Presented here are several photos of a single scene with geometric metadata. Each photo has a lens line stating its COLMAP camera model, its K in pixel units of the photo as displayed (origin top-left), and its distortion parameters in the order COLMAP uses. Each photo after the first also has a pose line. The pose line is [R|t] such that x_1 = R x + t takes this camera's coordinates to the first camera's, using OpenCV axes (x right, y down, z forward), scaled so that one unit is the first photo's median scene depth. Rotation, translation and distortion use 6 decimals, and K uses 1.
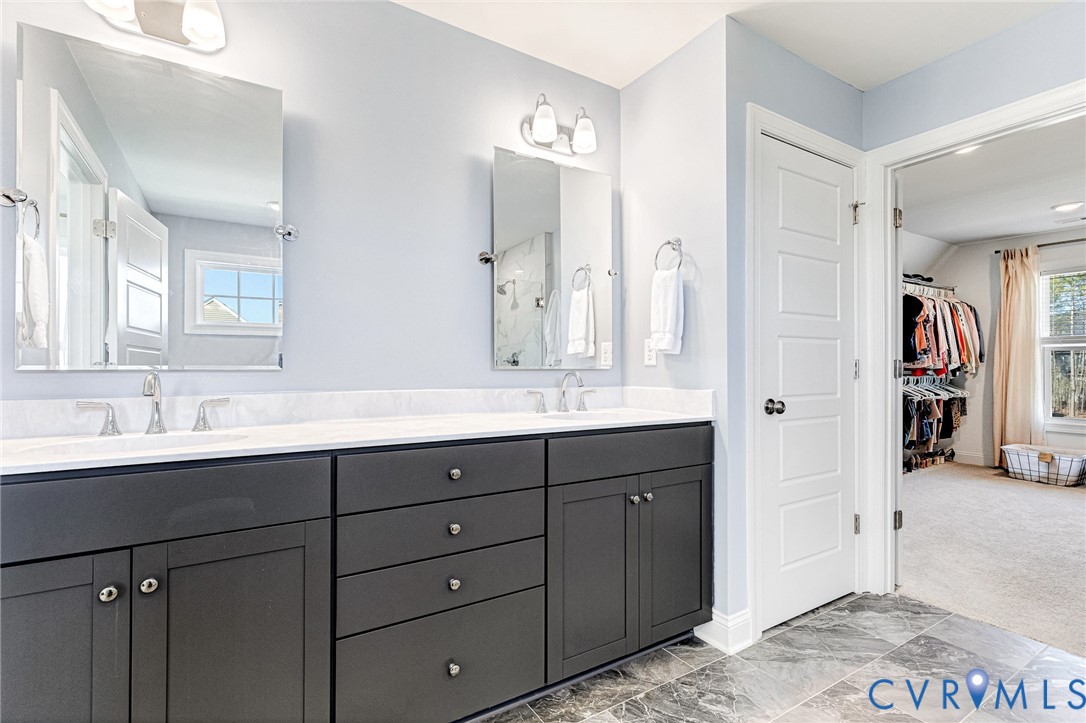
lens RADIAL K [[495.5, 0, 541.3], [0, 495.5, 369.5], [0, 0, 1]] dist [0.007809, 0.000375]
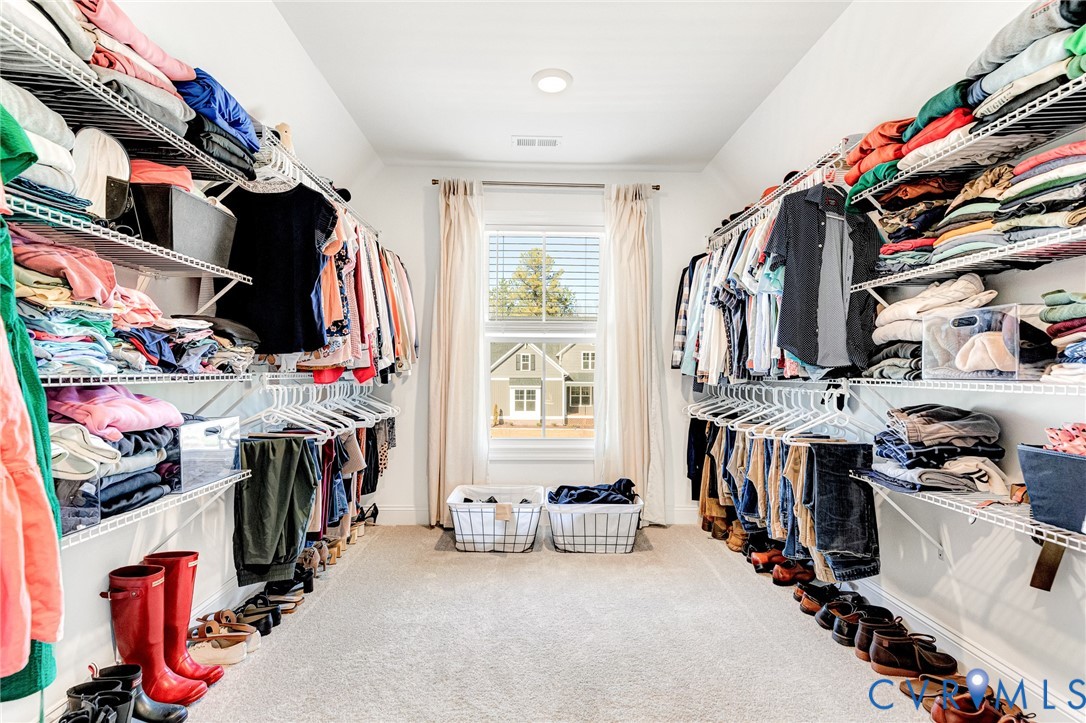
lens RADIAL K [[495.5, 0, 544.5], [0, 495.5, 365.4], [0, 0, 1]] dist [0.007809, 0.000375]
pose [[0.485632, 0.010052, 0.874106, 0.458896], [0.002592, 0.999913, -0.012939, 0.002881], [-0.874160, 0.008549, 0.485563, 0.606742]]
